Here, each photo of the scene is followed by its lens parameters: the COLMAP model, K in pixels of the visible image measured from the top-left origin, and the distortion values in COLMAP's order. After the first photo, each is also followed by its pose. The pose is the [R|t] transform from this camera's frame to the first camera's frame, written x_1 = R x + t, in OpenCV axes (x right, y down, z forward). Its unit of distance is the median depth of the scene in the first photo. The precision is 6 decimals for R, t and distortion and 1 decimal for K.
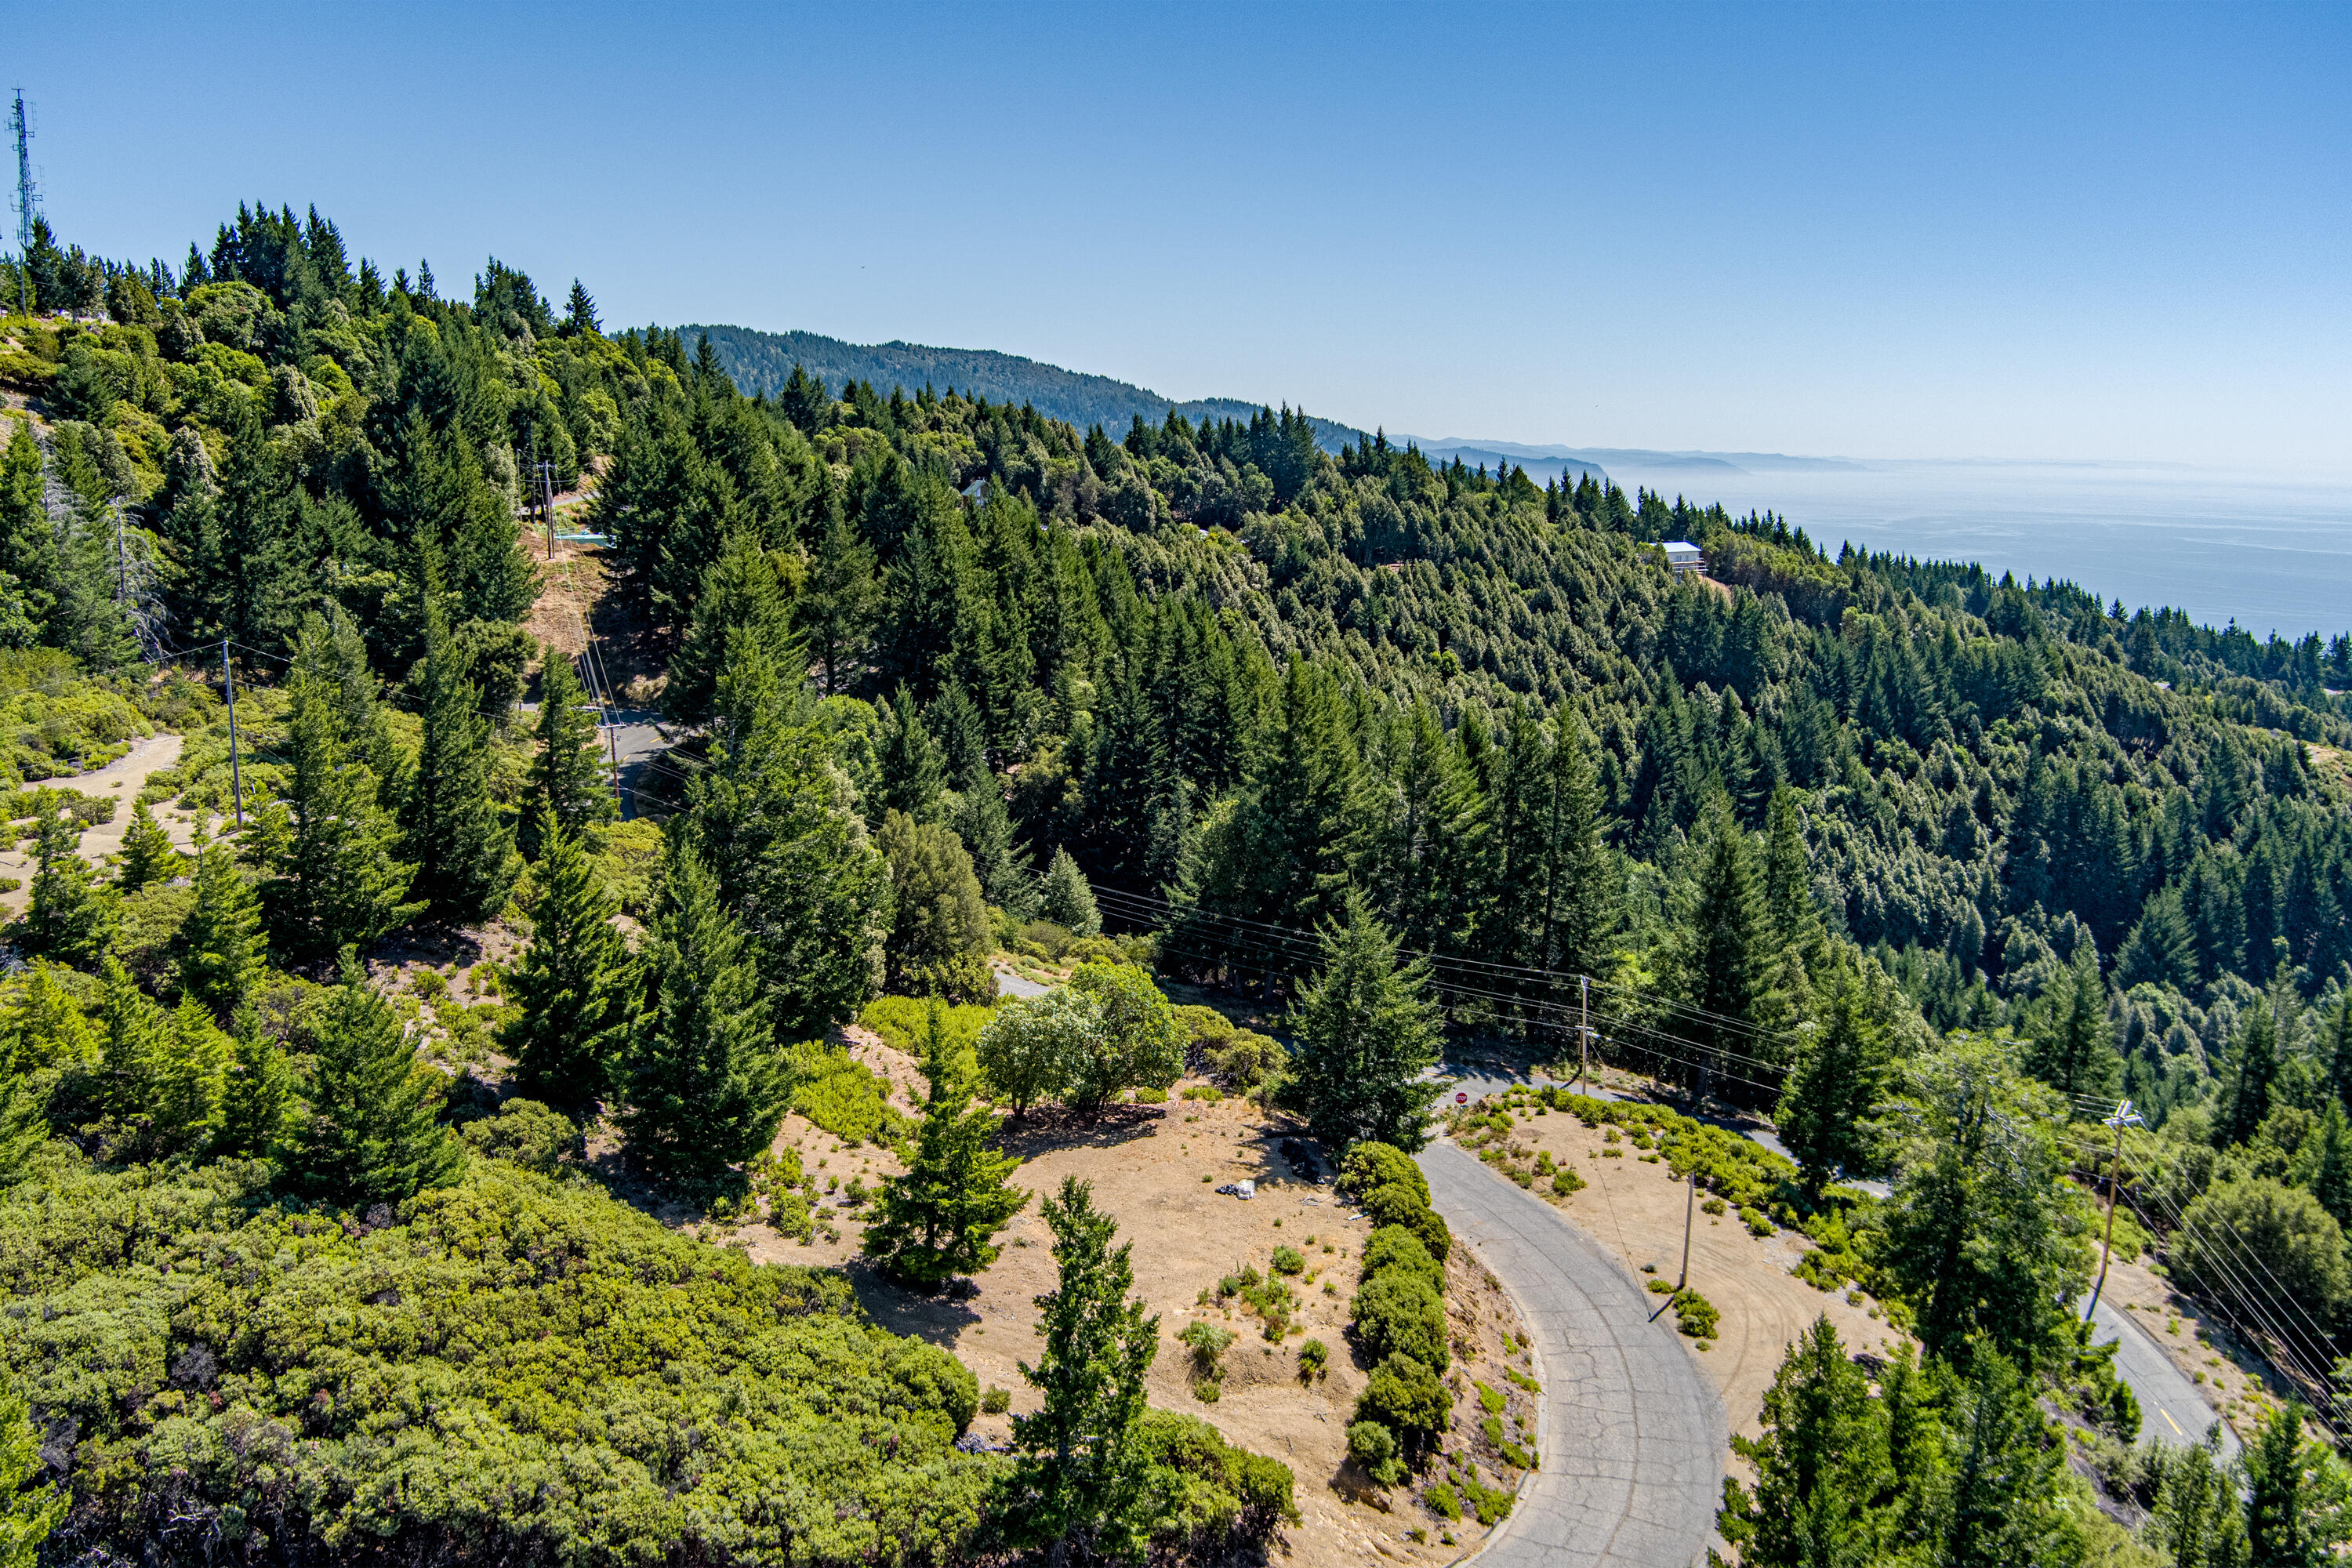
lens RADIAL K [[1891.6, 0, 1168.6], [0, 1891.6, 783.8], [0, 0, 1]] dist [-0.070996, 0.007401]
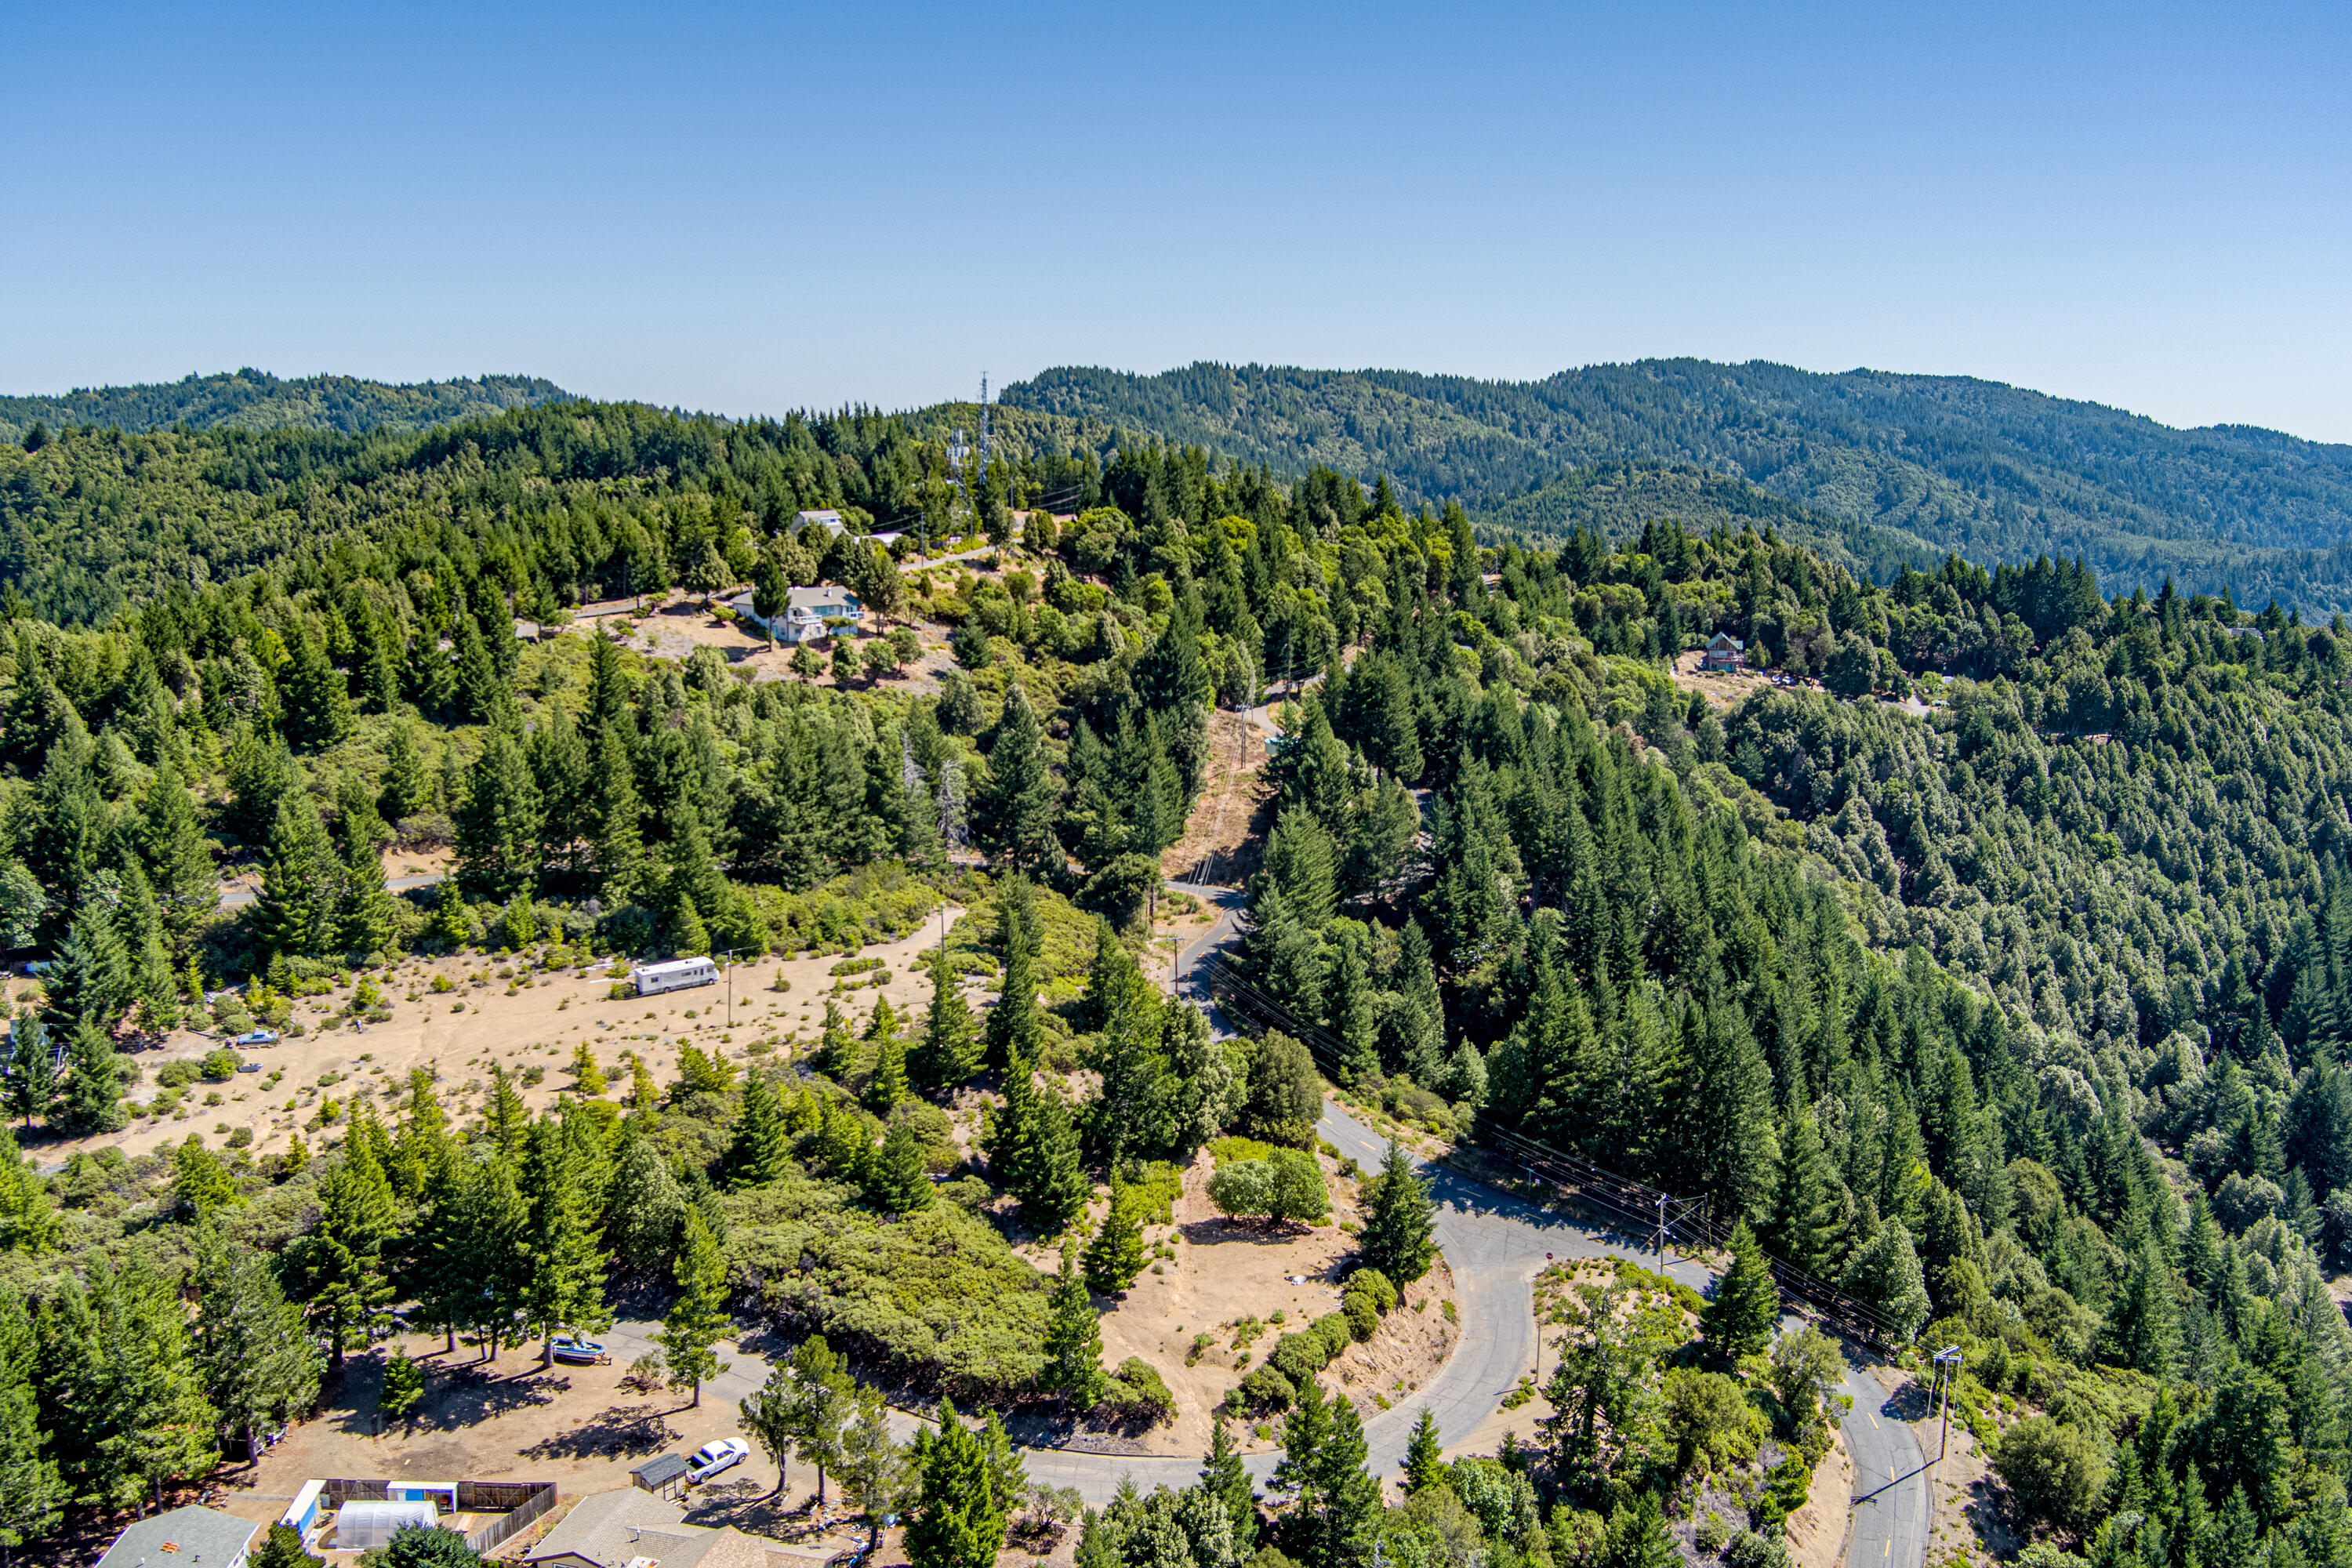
lens RADIAL K [[1891.6, 0, 1171.2], [0, 1891.6, 779.0], [0, 0, 1]] dist [-0.070996, 0.007401]
pose [[0.877428, 0.083189, -0.472440, 0.177175], [-0.086264, 0.996156, 0.015194, -0.071986], [0.471888, 0.027423, 0.881232, -0.180669]]
